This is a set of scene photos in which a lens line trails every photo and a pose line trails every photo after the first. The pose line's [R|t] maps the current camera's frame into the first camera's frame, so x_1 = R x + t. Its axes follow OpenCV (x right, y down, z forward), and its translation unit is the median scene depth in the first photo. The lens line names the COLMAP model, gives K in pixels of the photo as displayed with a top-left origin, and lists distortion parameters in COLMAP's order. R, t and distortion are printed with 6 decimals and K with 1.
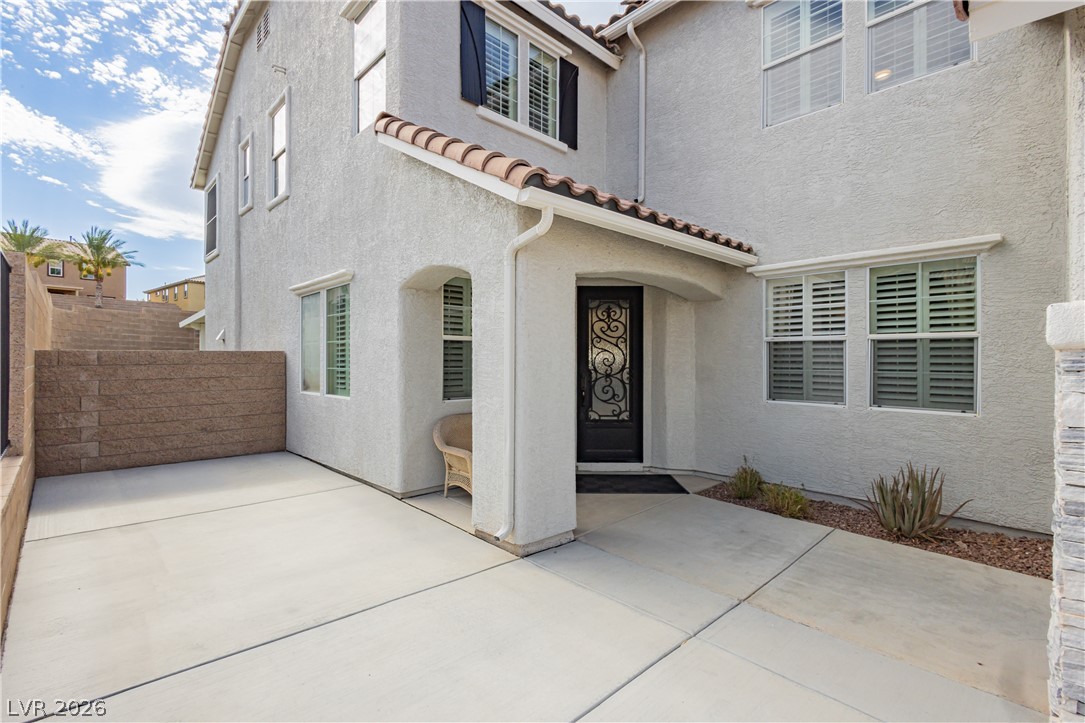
lens RADIAL K [[494.2, 0, 542.5], [0, 494.2, 361.5], [0, 0, 1]] dist [0.007631, -0.000575]
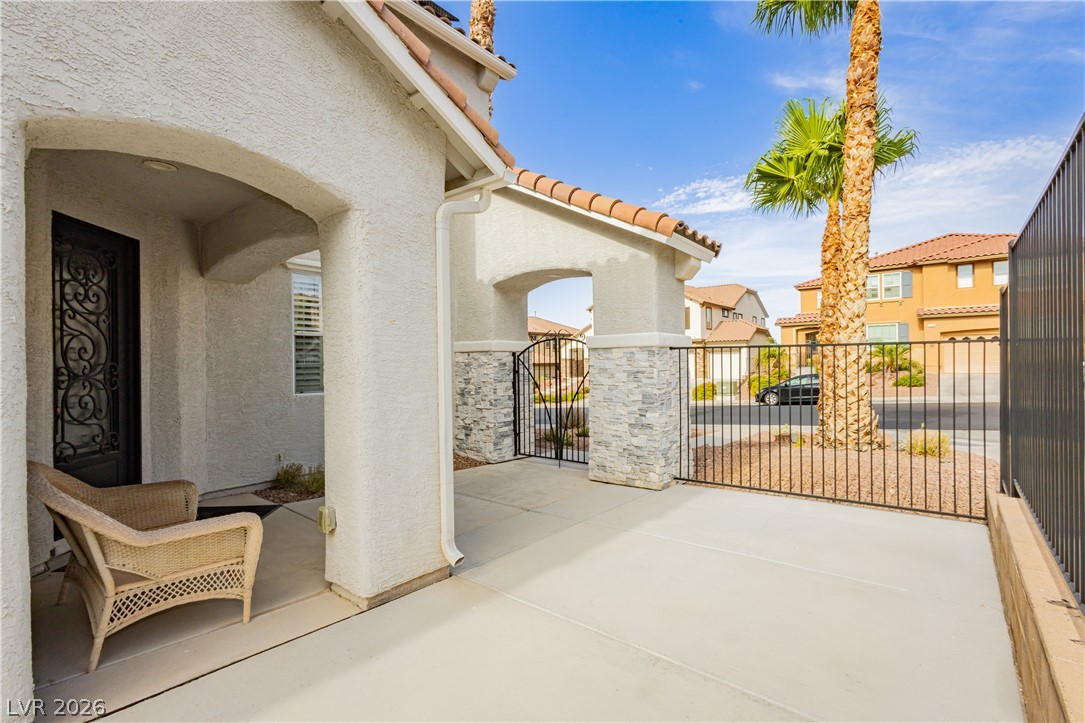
lens RADIAL K [[494.2, 0, 542.5], [0, 494.2, 361.5], [0, 0, 1]] dist [0.007631, -0.000575]
pose [[-0.106574, 0.001391, 0.994304, -0.536359], [0.010096, 0.999949, -0.000317, 0.016680], [-0.994254, 0.010005, -0.106583, 0.548913]]
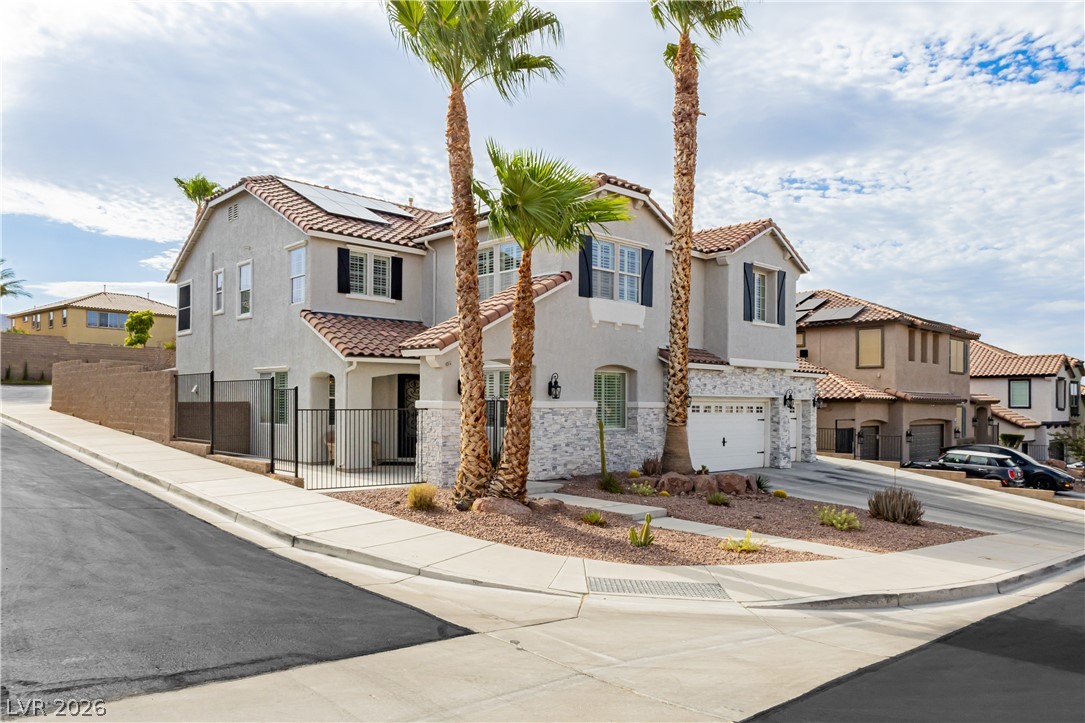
lens RADIAL K [[808.1, 0, 541.9], [0, 808.1, 404.3], [0, 0, 1]] dist [0.027306, 0.000520]
pose [[0.999772, 0.002663, -0.021177, 0.749129], [-0.002564, 0.999986, 0.004685, -0.034028], [0.021189, -0.004630, 0.999765, -2.373258]]
